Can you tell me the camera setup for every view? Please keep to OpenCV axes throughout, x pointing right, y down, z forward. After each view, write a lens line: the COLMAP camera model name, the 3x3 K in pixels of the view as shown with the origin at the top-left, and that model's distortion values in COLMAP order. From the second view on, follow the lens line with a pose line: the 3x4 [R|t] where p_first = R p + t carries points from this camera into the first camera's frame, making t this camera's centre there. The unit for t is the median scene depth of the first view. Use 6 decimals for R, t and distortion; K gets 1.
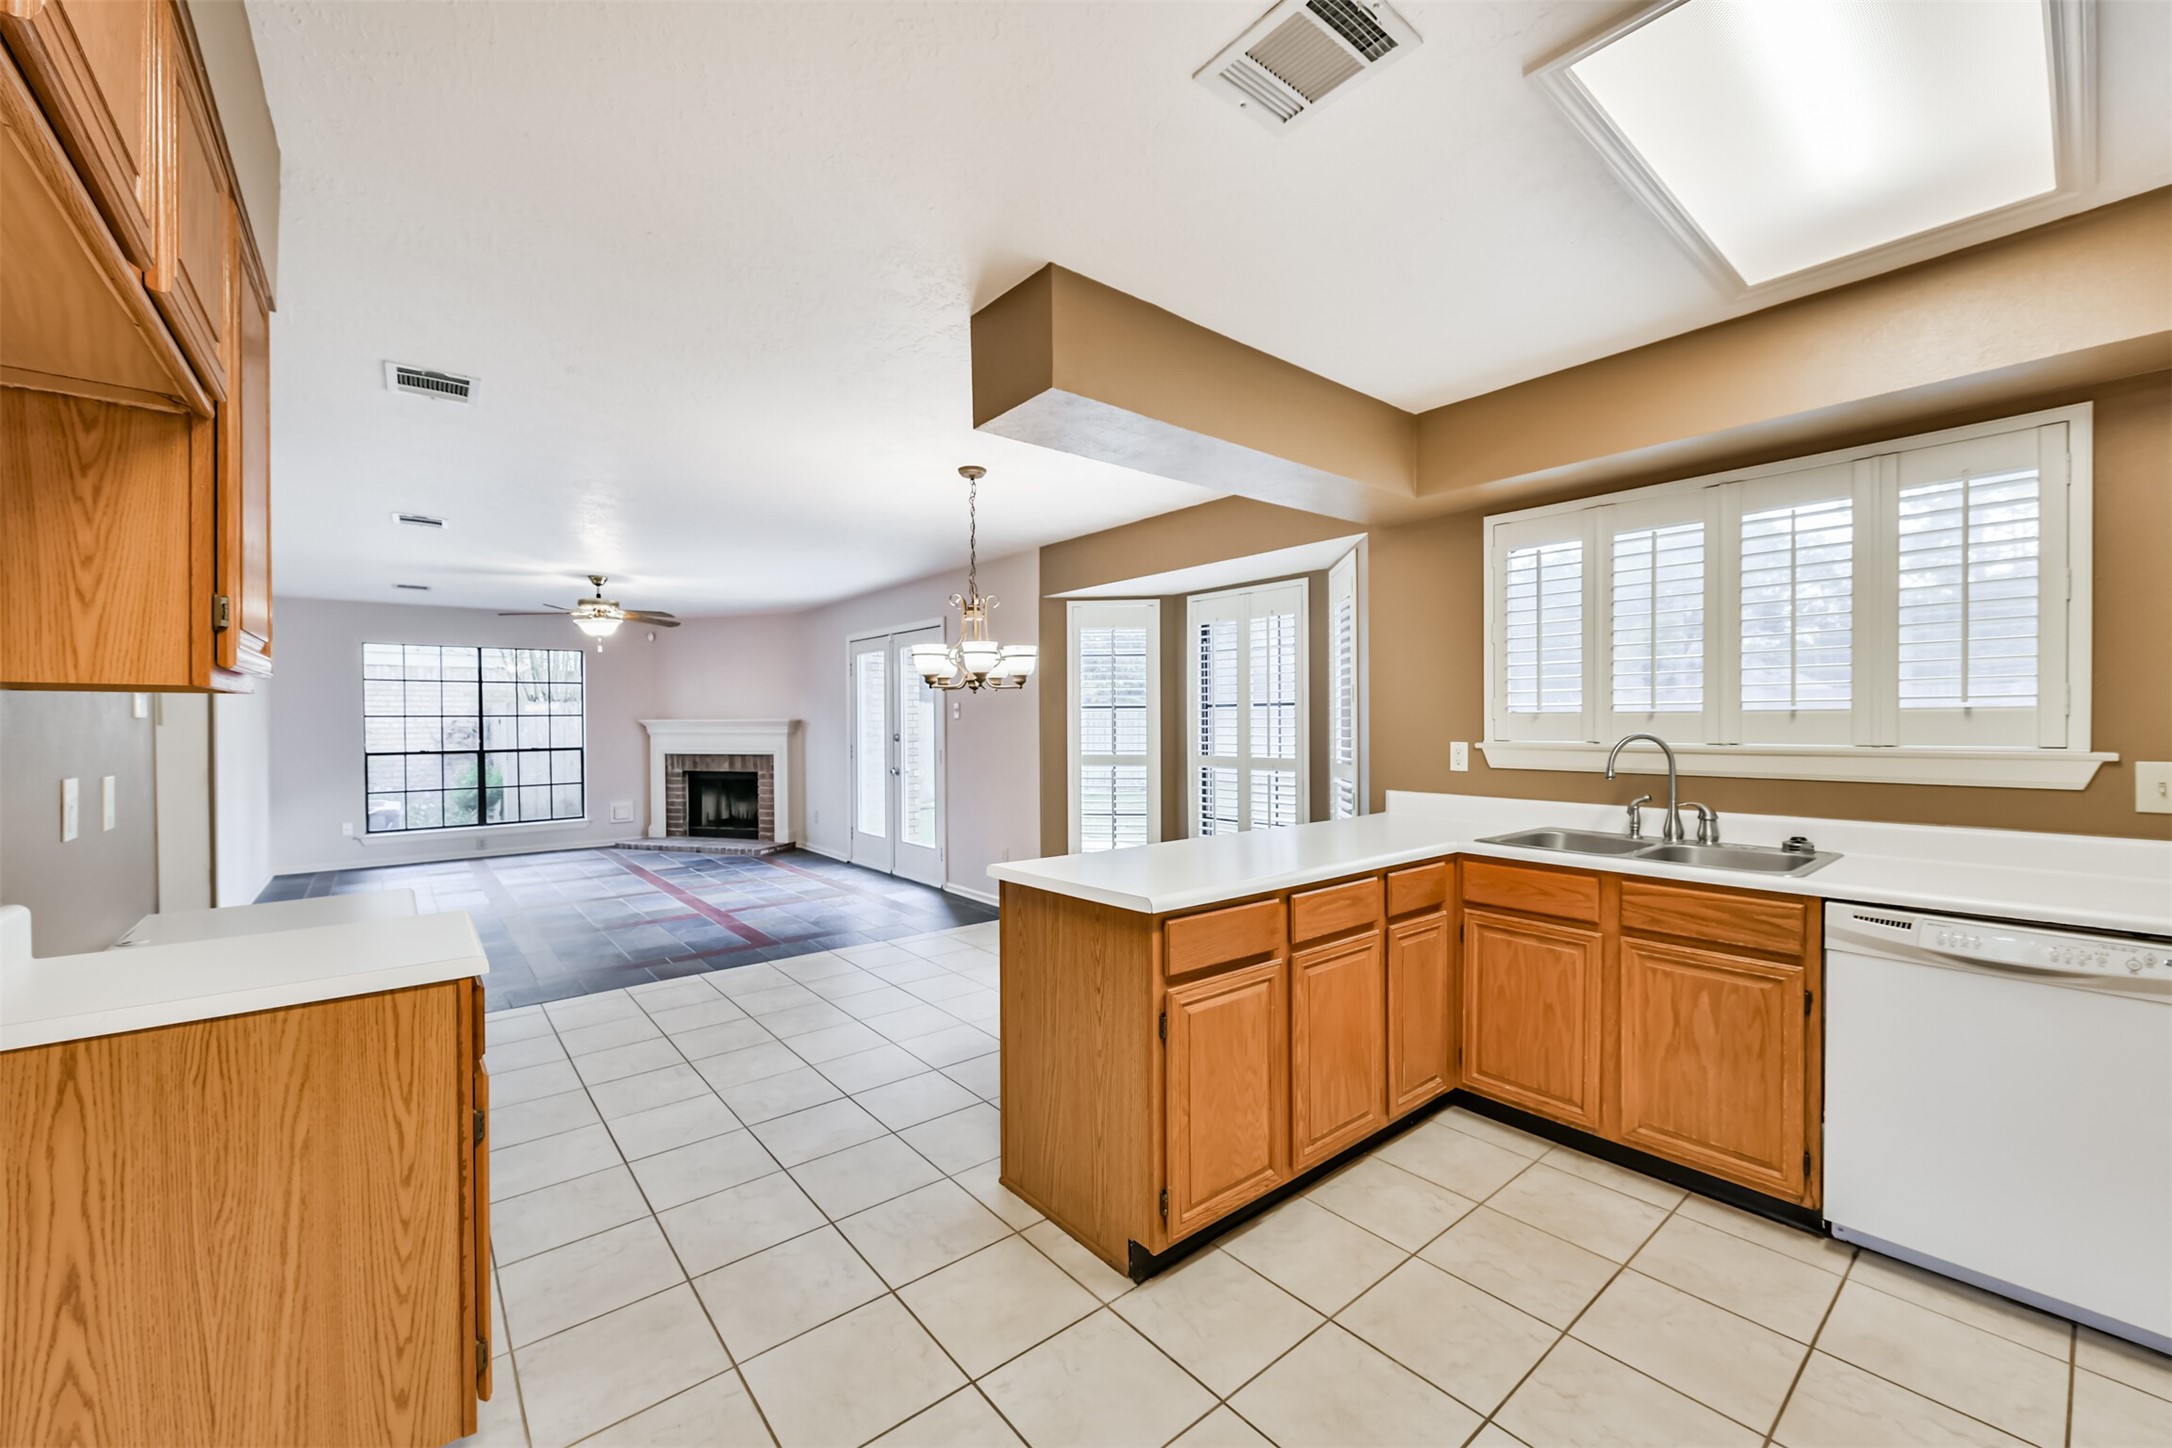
lens RADIAL K [[849.4, 0, 1089.4], [0, 849.4, 728.5], [0, 0, 1]] dist [0.001229, -0.000977]
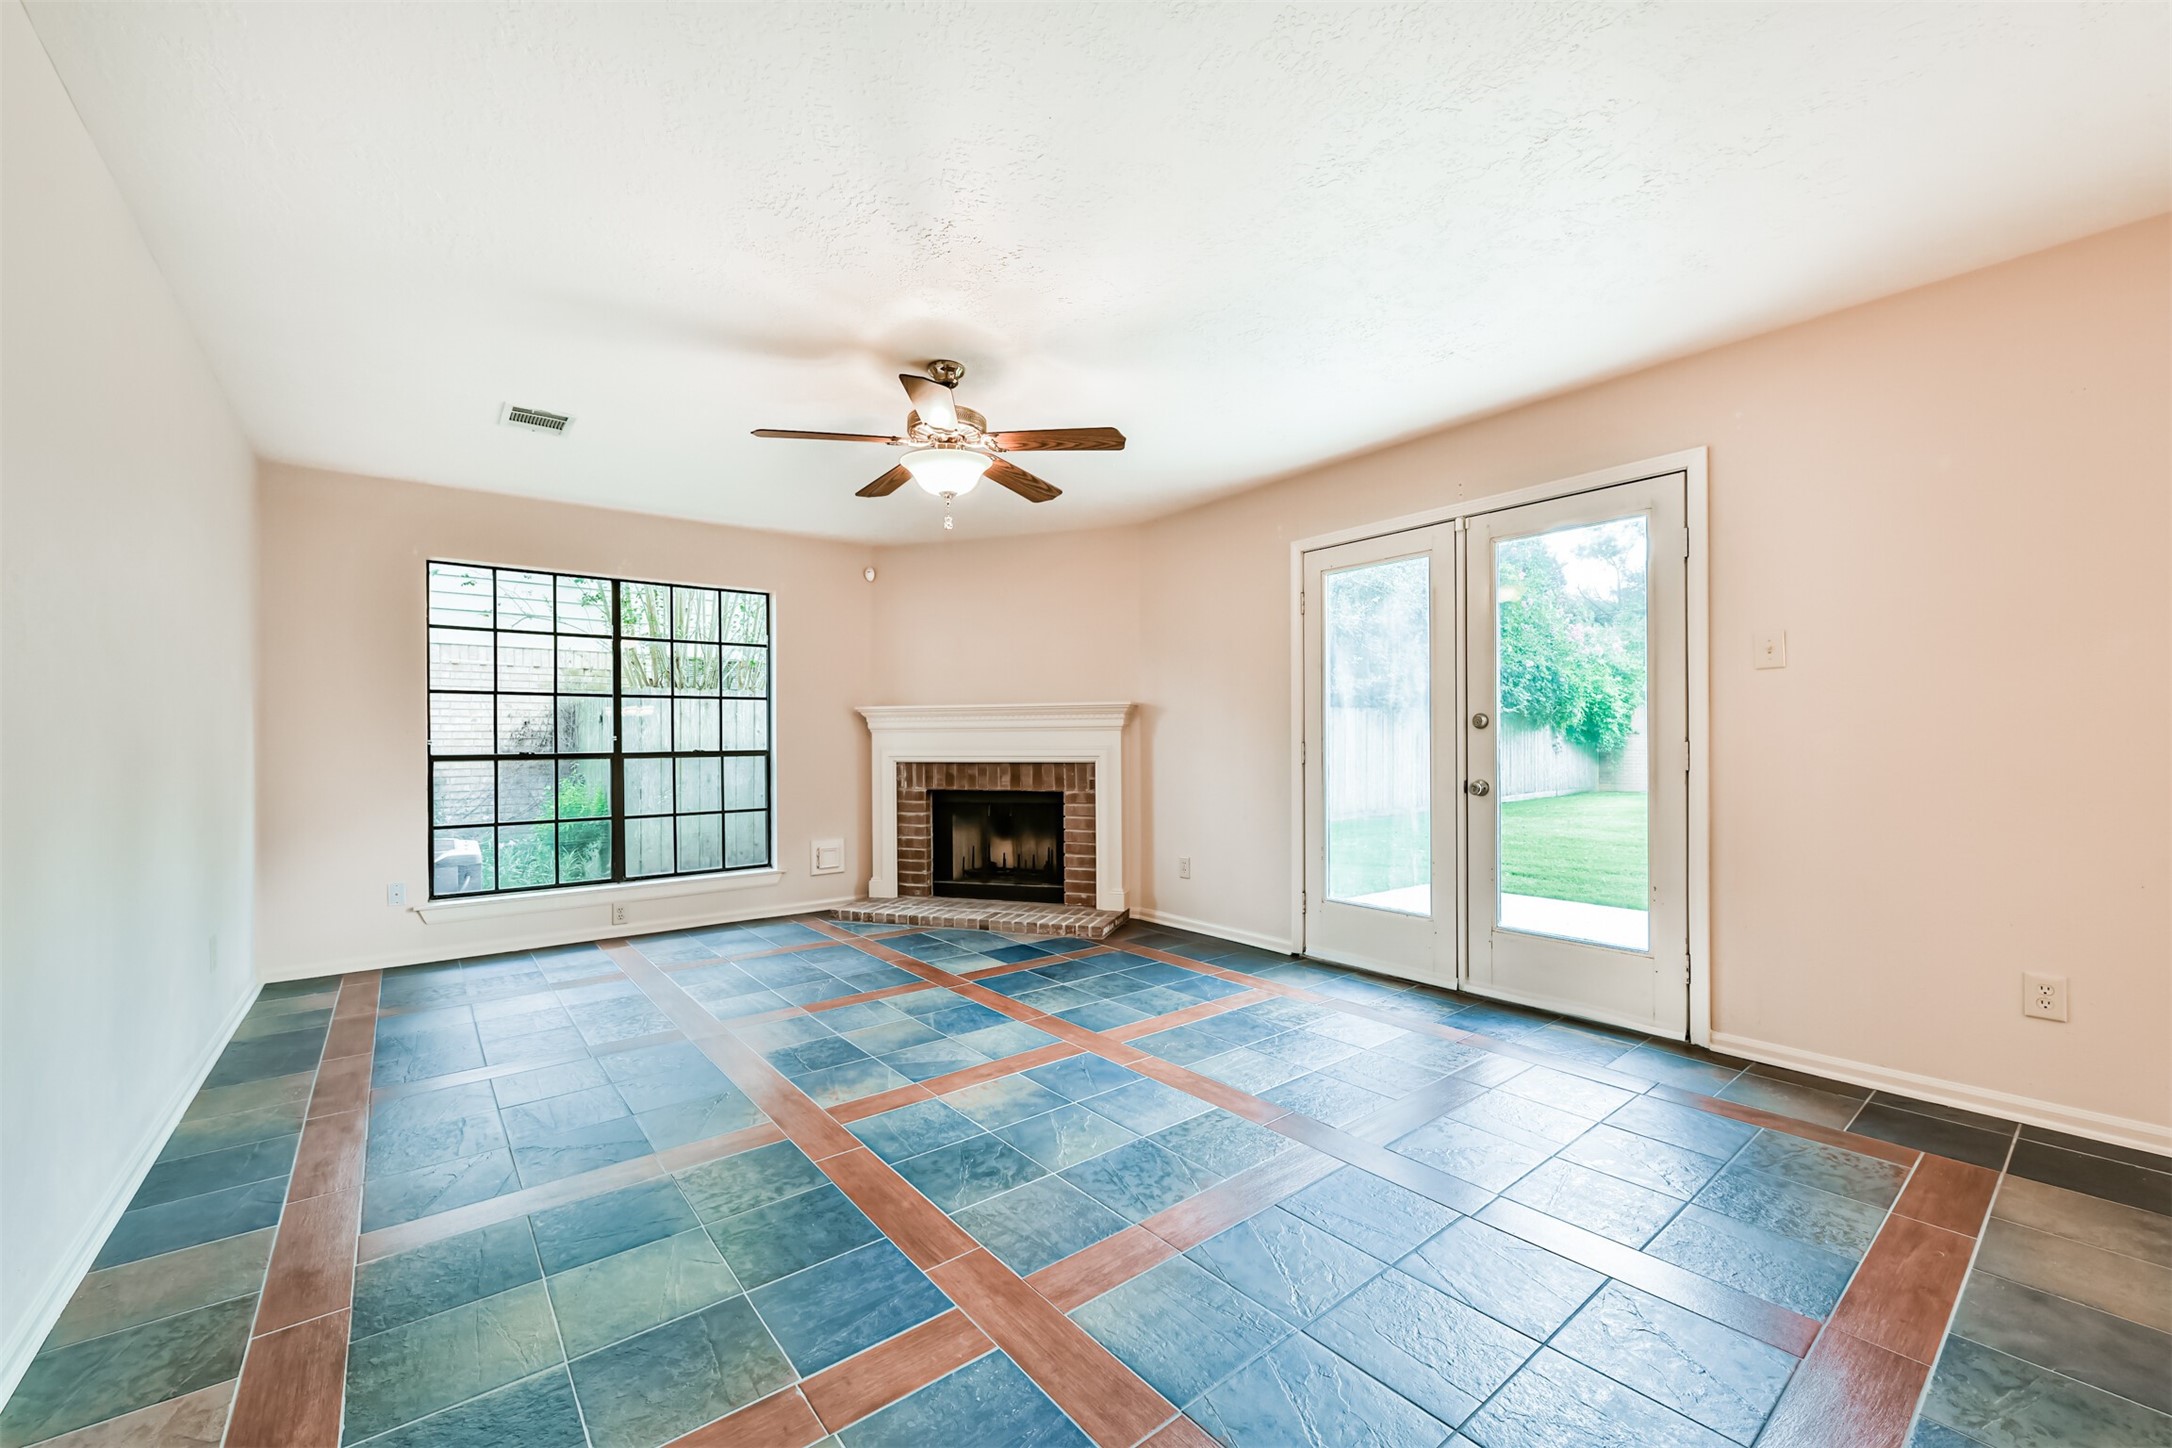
lens RADIAL K [[849.4, 0, 1078.0], [0, 849.4, 740.1], [0, 0, 1]] dist [0.001229, -0.000977]
pose [[0.999845, -0.000427, -0.017619, -0.925438], [0.000172, 0.999895, -0.014460, 0.059096], [0.017624, 0.014455, 0.999740, 0.999095]]
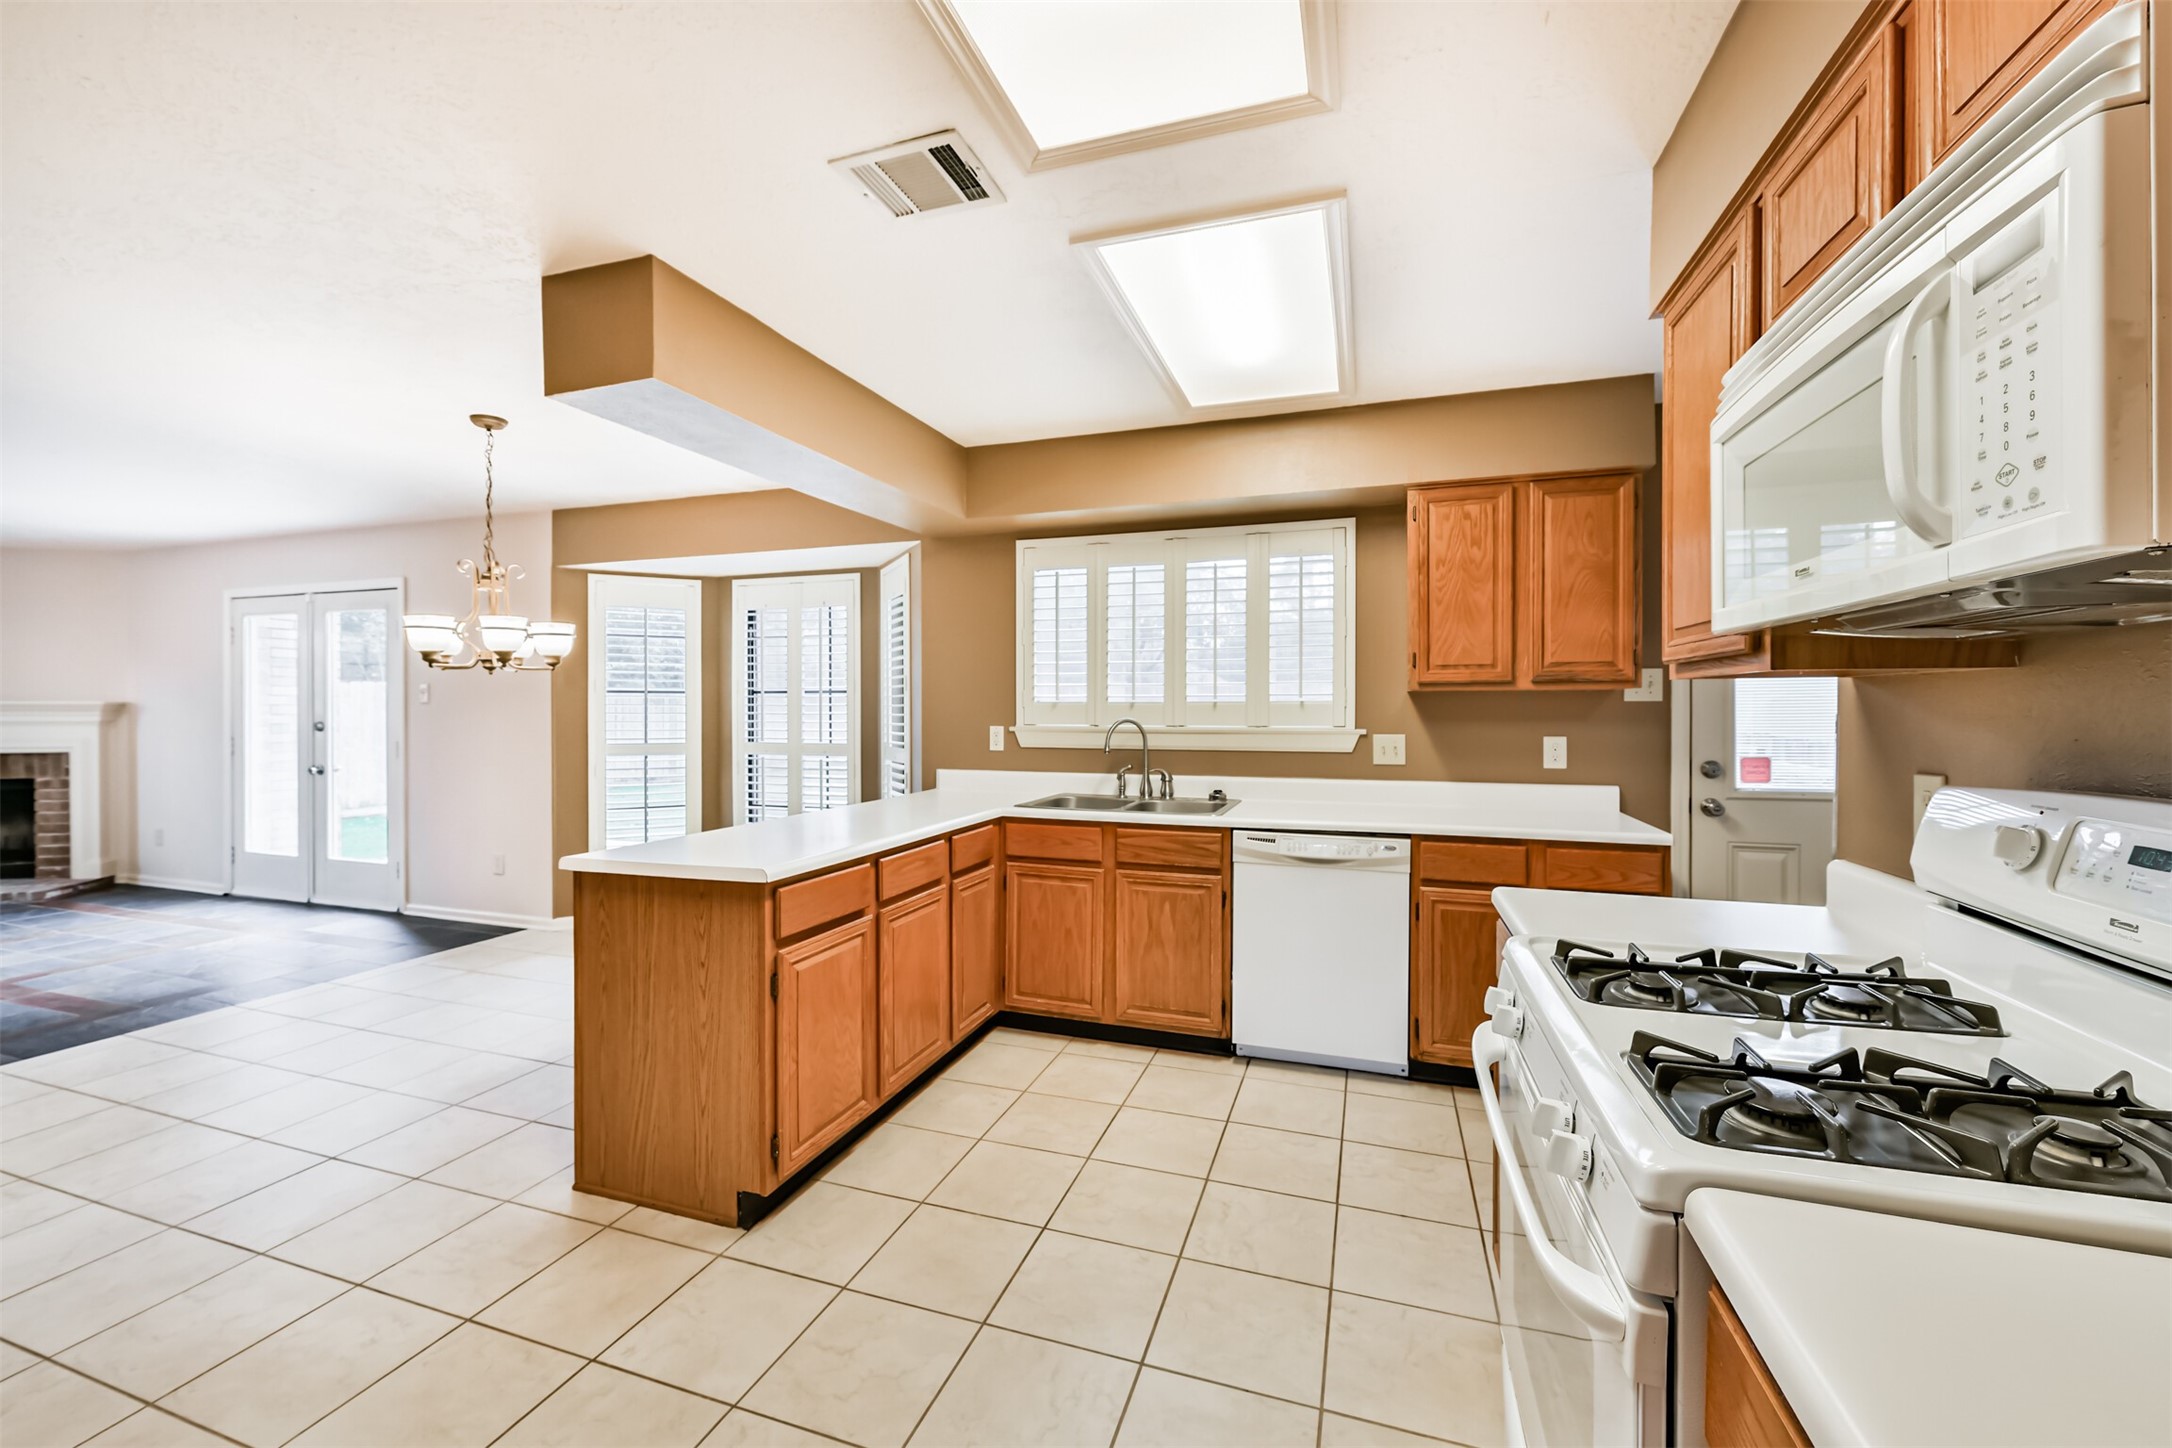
lens RADIAL K [[849.4, 0, 1099.0], [0, 849.4, 712.2], [0, 0, 1]] dist [0.001229, -0.000977]
pose [[0.845365, 0.002597, 0.534182, -0.079849], [-0.000338, 0.999991, -0.004327, 0.001462], [-0.534189, 0.003477, 0.845358, -0.083663]]
